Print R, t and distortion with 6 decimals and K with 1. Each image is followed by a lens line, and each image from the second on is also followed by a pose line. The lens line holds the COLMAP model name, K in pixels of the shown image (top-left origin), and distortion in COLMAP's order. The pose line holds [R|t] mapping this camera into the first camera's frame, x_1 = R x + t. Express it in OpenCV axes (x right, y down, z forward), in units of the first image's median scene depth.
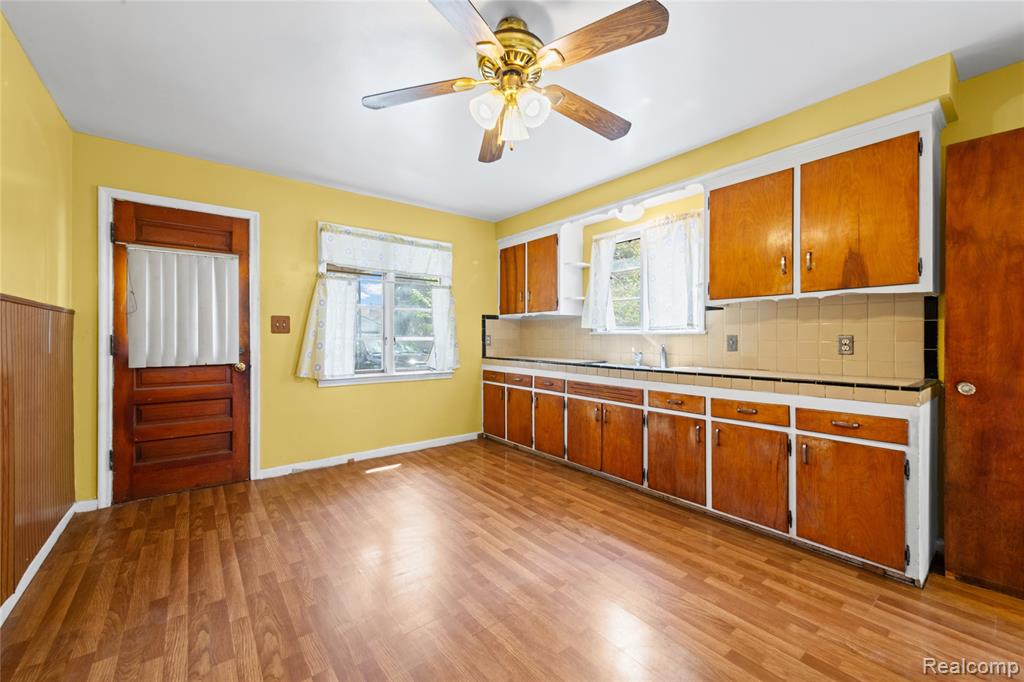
lens RADIAL K [[405.3, 0, 502.8], [0, 405.3, 334.7], [0, 0, 1]] dist [0.010822, -0.001496]
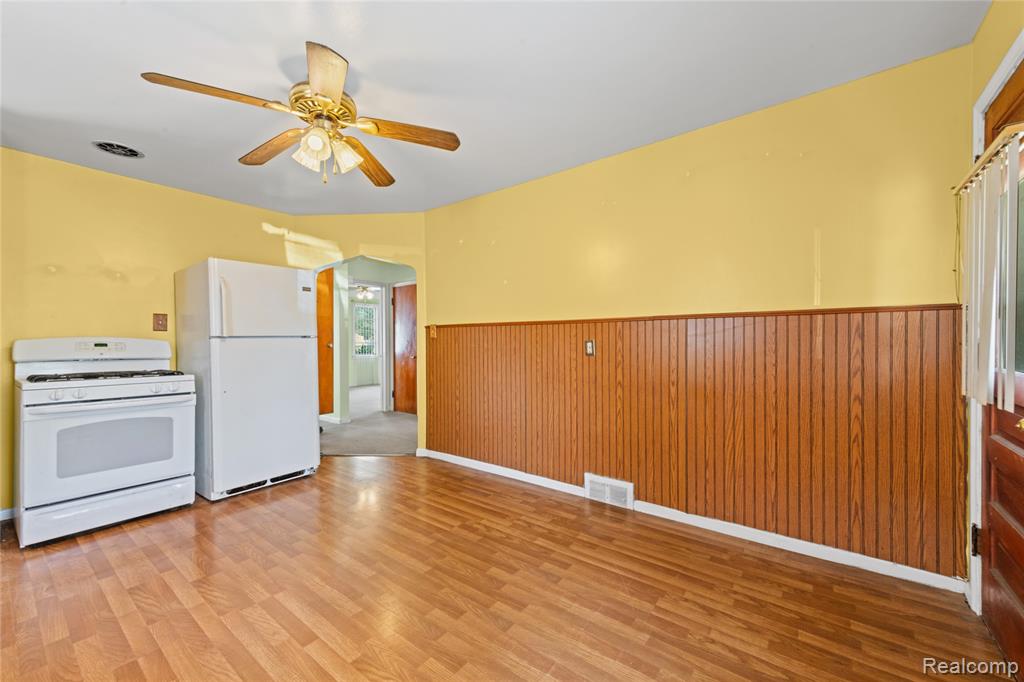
lens RADIAL K [[405.3, 0, 516.9], [0, 405.3, 345.0], [0, 0, 1]] dist [0.010822, -0.001496]
pose [[-0.961041, 0.004064, -0.276377, -0.114587], [0.002711, 0.999982, 0.005279, 0.001003], [0.276393, 0.004324, -0.961035, 1.430700]]
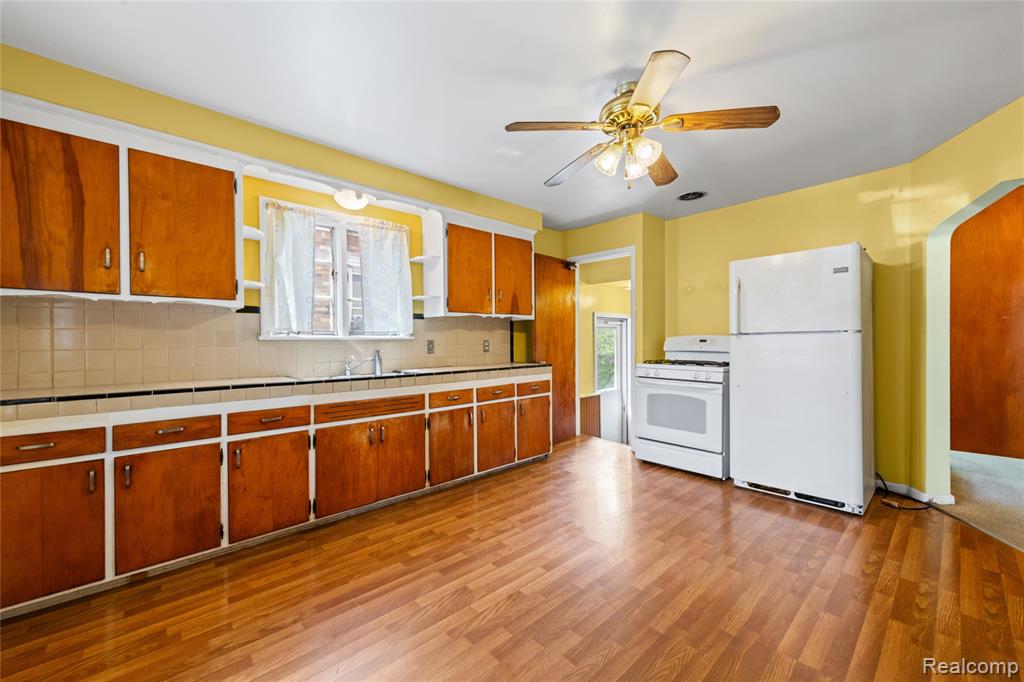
lens RADIAL K [[405.3, 0, 509.5], [0, 405.3, 345.5], [0, 0, 1]] dist [0.010822, -0.001496]
pose [[-0.087411, -0.015653, 0.996049, -0.729244], [0.000747, 0.999875, 0.015778, -0.003366], [-0.996172, 0.002124, -0.087389, 0.929198]]
